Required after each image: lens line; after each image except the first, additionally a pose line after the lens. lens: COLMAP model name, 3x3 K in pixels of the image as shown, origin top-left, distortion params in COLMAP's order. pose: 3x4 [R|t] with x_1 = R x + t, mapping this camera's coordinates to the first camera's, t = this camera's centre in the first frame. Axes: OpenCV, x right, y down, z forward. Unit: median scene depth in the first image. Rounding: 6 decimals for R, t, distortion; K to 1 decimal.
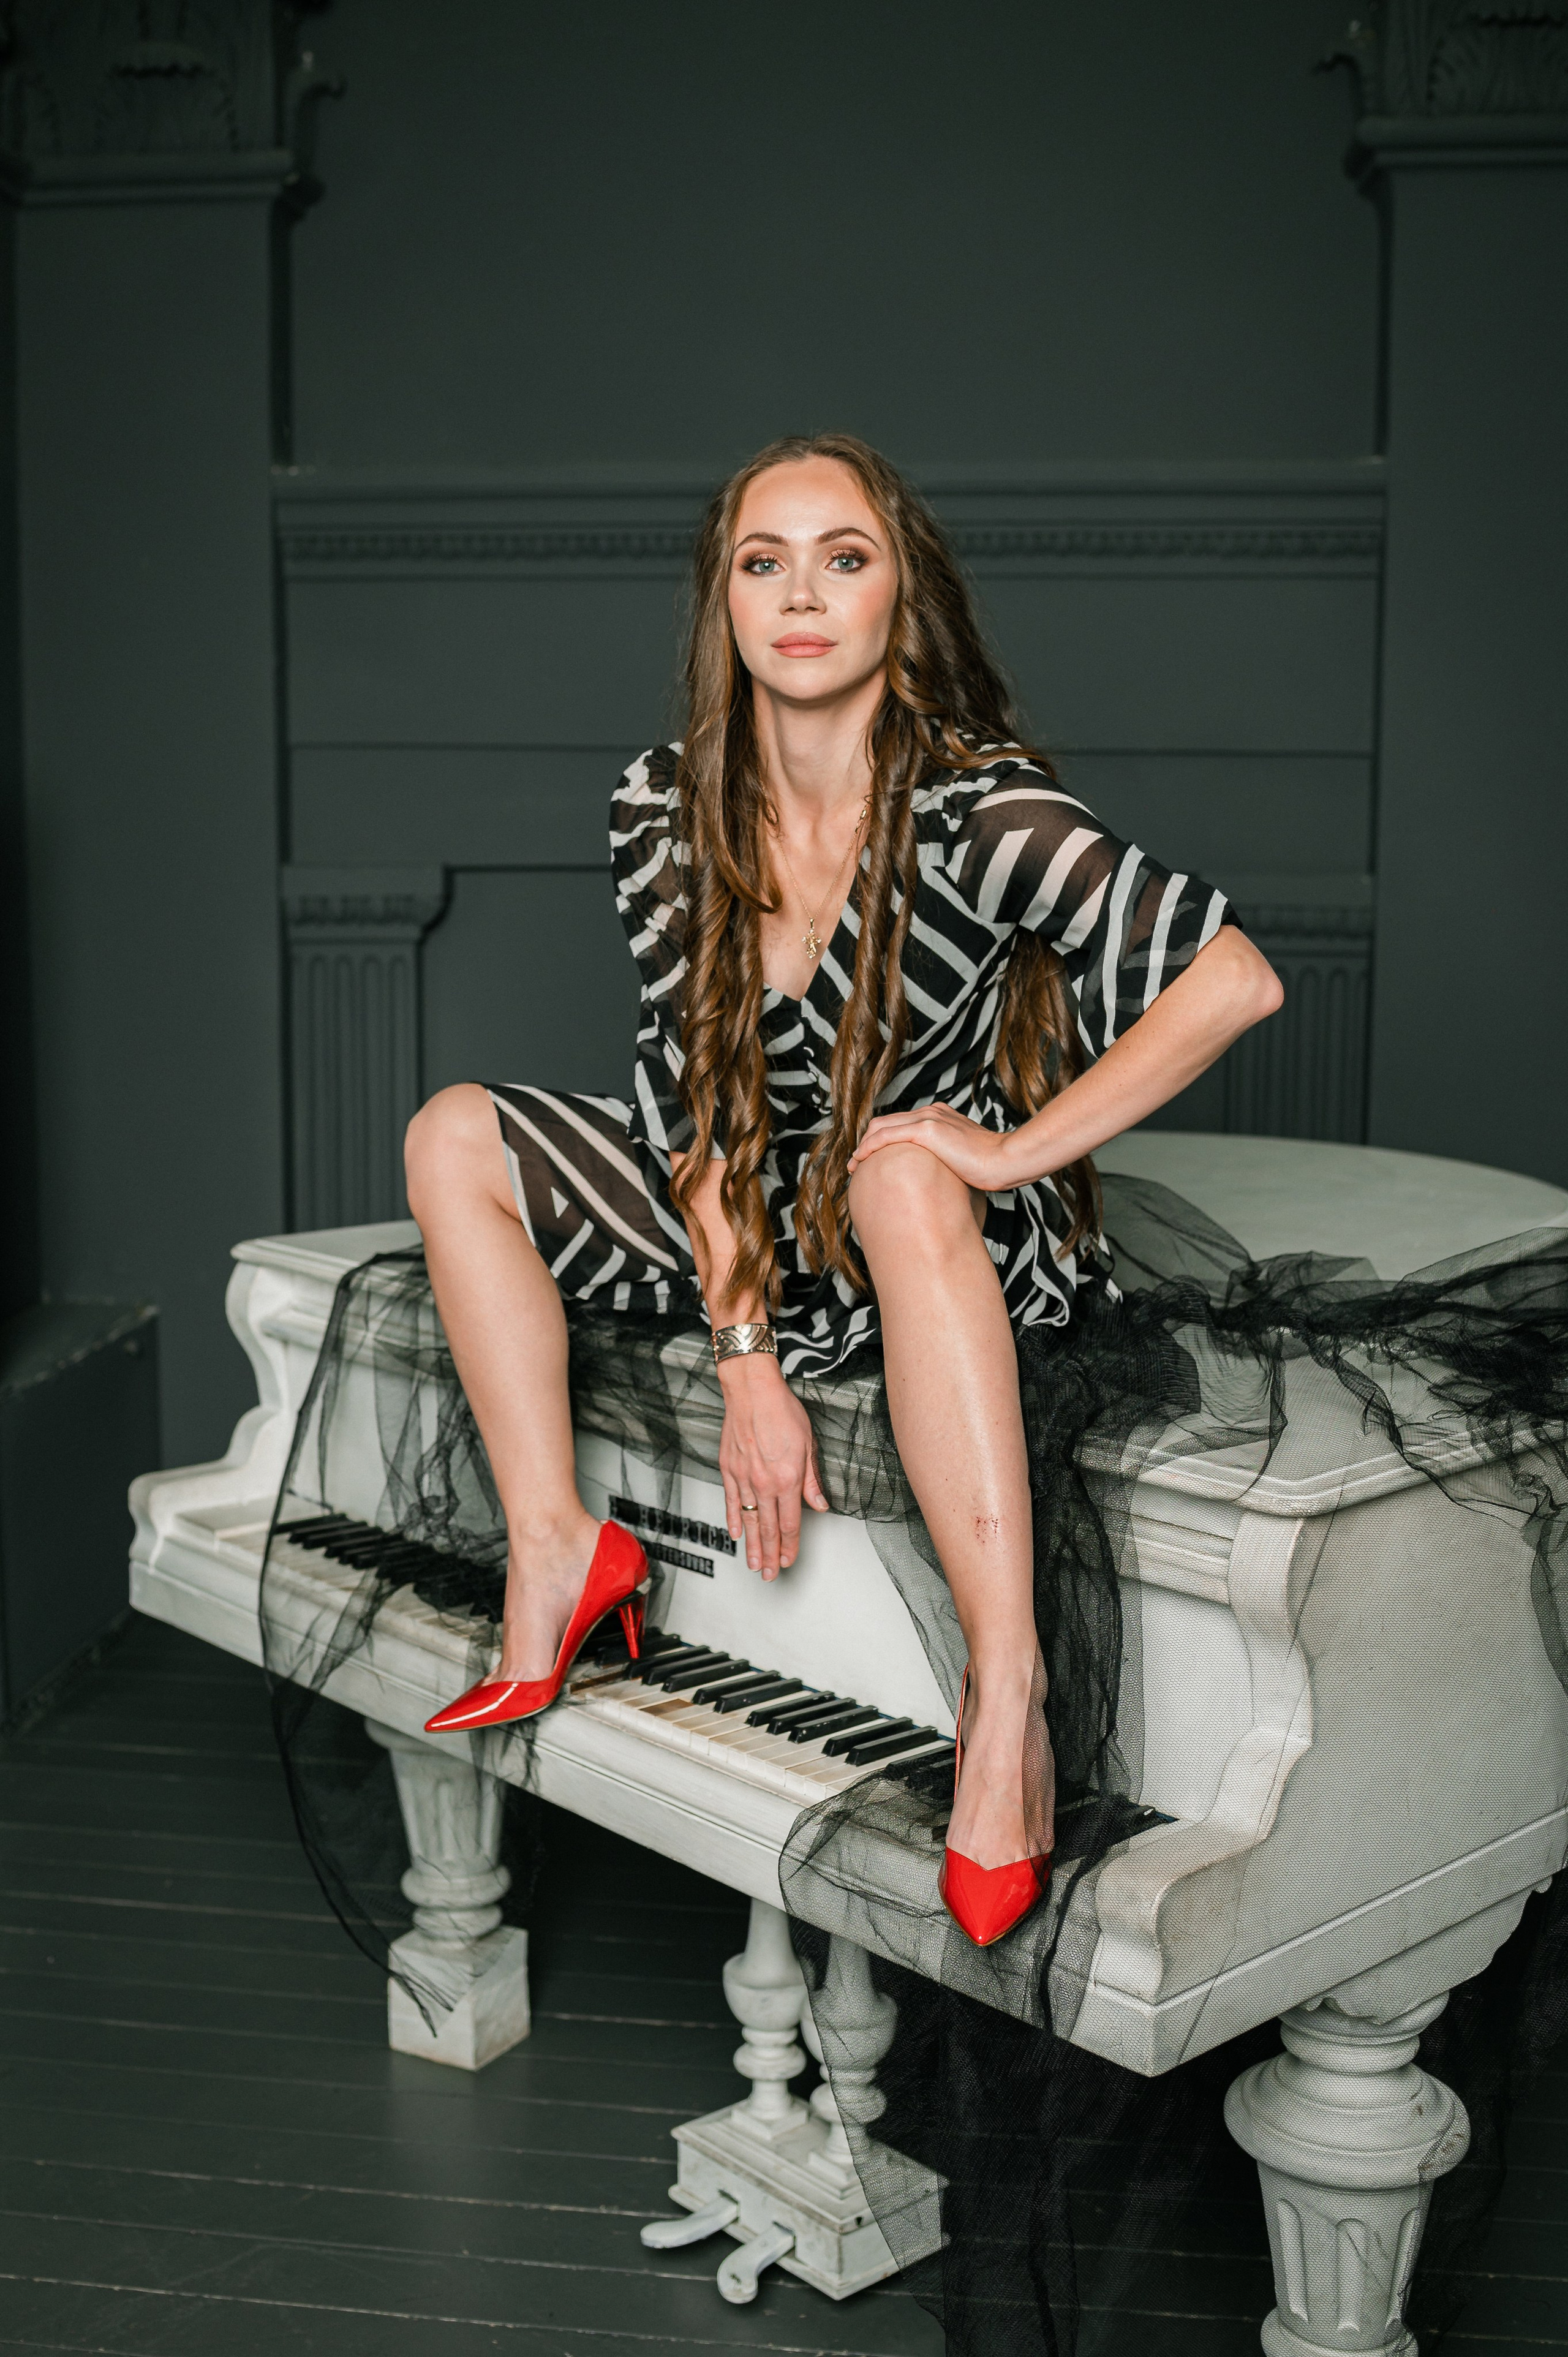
lens RADIAL K [[2358.8, 0, 698.5], [0, 2358.8, 1258.0], [0, 0, 1]] dist [-0.063224, 0.000000]
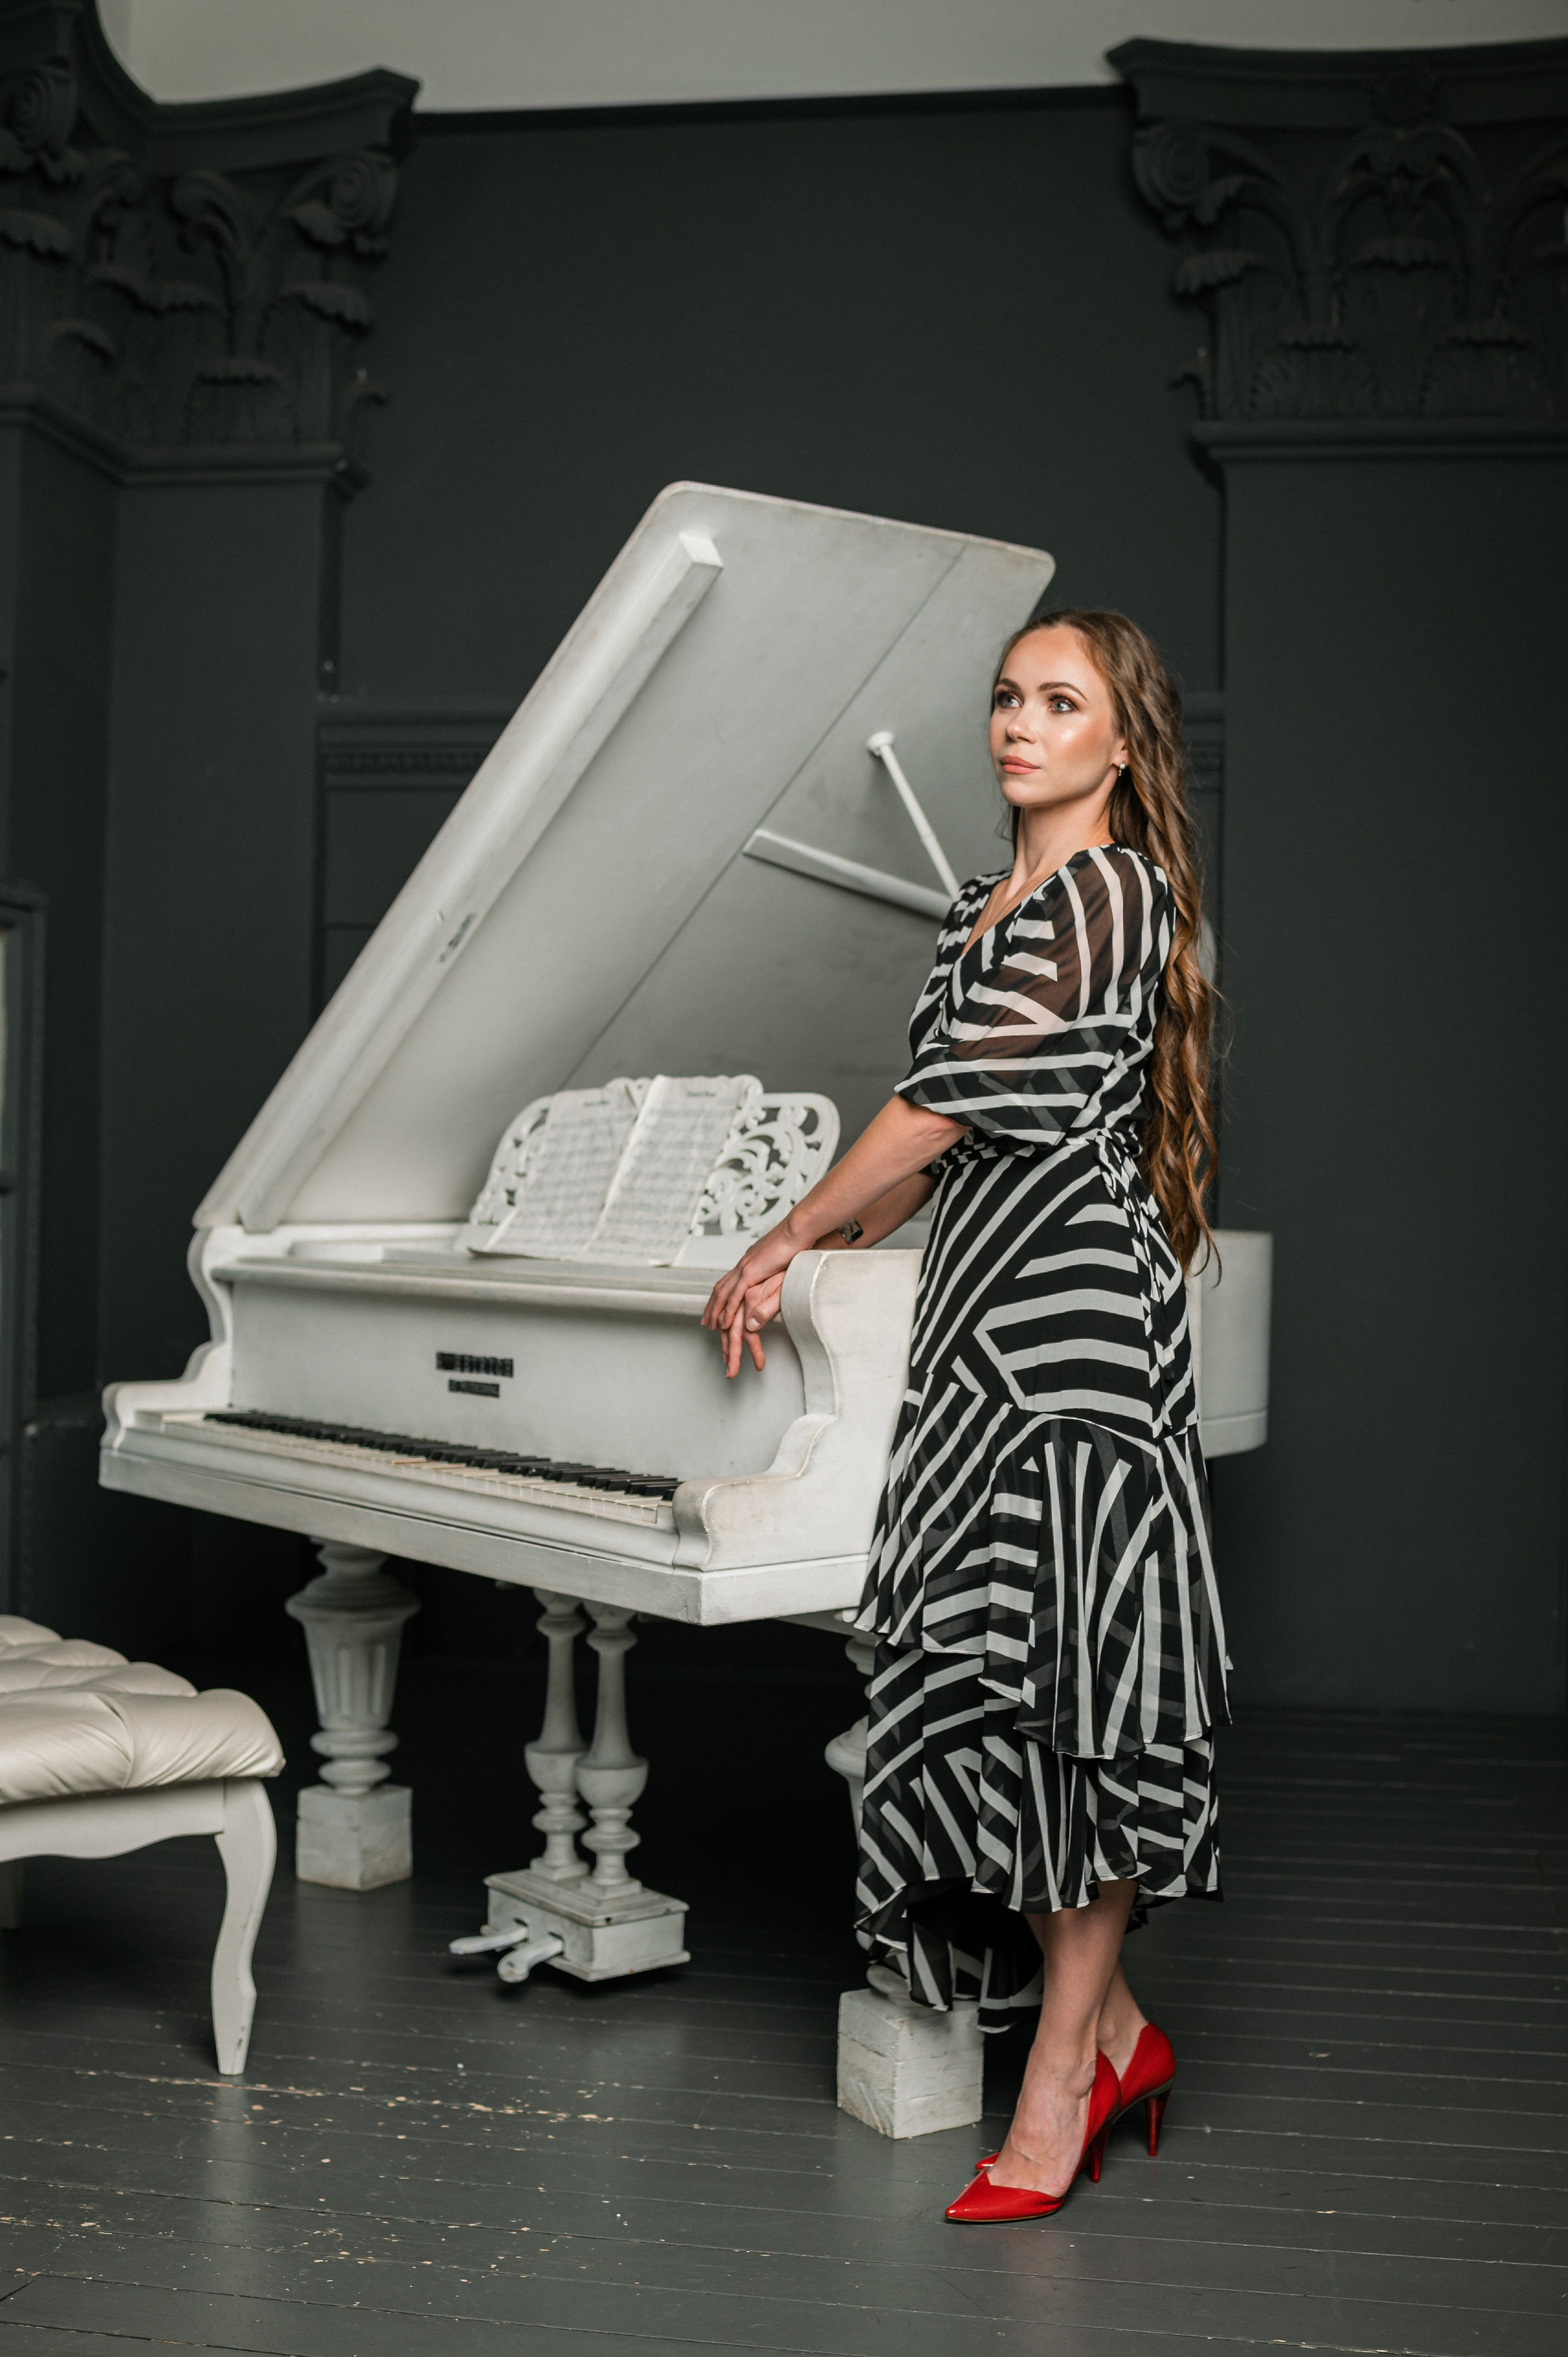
lens RADIAL K [[2358.8, 0, 782.8], [0, 2358.8, 1234.9], [0, 0, 1]] dist [-0.063224, 0.000000]
pose [[0.999644, 0.017788, -0.019901, 0.100634], [-0.020364, 0.990254, -0.137777, 0.116372], [0.017256, 0.138133, 0.990263, -0.185244]]
